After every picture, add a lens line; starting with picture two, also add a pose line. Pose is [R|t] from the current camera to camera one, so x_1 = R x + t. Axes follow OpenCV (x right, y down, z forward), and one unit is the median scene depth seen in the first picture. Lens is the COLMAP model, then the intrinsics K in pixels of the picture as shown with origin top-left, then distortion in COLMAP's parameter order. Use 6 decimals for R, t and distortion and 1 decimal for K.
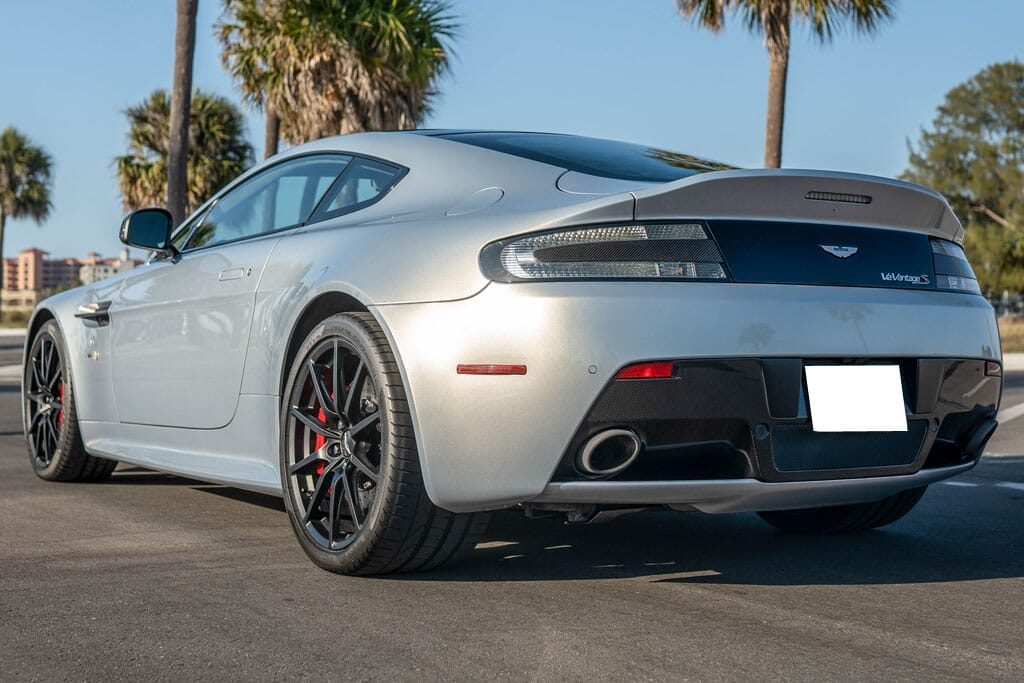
lens RADIAL K [[1123.8, 0, 512.0], [0, 1123.8, 341.5], [0, 0, 1]] dist [0.093982, 0.004083]
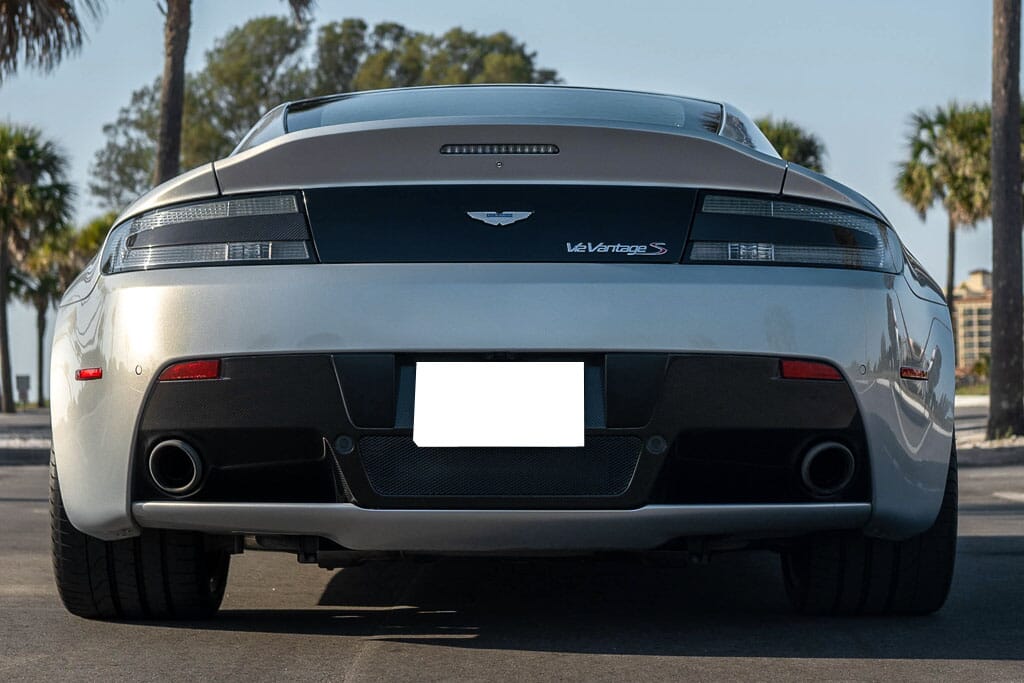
lens RADIAL K [[1123.8, 0, 512.0], [0, 1123.8, 341.5], [0, 0, 1]] dist [0.093982, 0.004083]
pose [[0.904501, -0.016752, -0.426142, 0.660925], [0.014851, 0.999859, -0.007783, 0.013097], [0.426212, 0.000711, 0.904623, 0.310227]]
